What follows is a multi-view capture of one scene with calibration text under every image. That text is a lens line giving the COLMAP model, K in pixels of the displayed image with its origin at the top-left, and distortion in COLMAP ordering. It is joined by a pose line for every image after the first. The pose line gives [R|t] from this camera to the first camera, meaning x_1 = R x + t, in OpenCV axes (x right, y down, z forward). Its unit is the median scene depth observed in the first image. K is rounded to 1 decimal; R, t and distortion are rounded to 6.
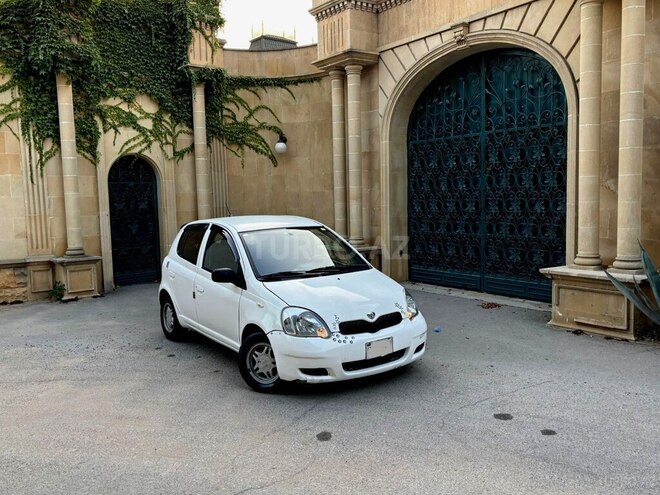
lens RADIAL K [[616.0, 0, 333.8], [0, 616.0, 251.4], [0, 0, 1]] dist [0.010797, 0.000000]
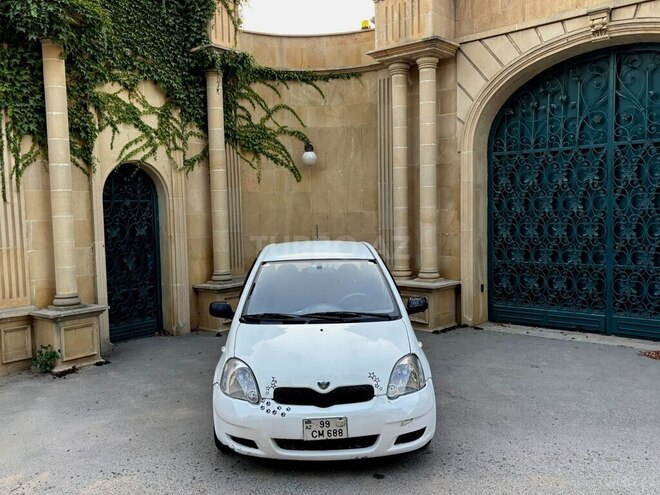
lens RADIAL K [[616.0, 0, 329.8], [0, 616.0, 254.4], [0, 0, 1]] dist [0.010797, 0.000000]
pose [[0.970986, -0.015353, 0.238644, -0.289052], [0.021197, 0.999535, -0.021941, -0.028385], [-0.238196, 0.026363, 0.970859, 0.250028]]
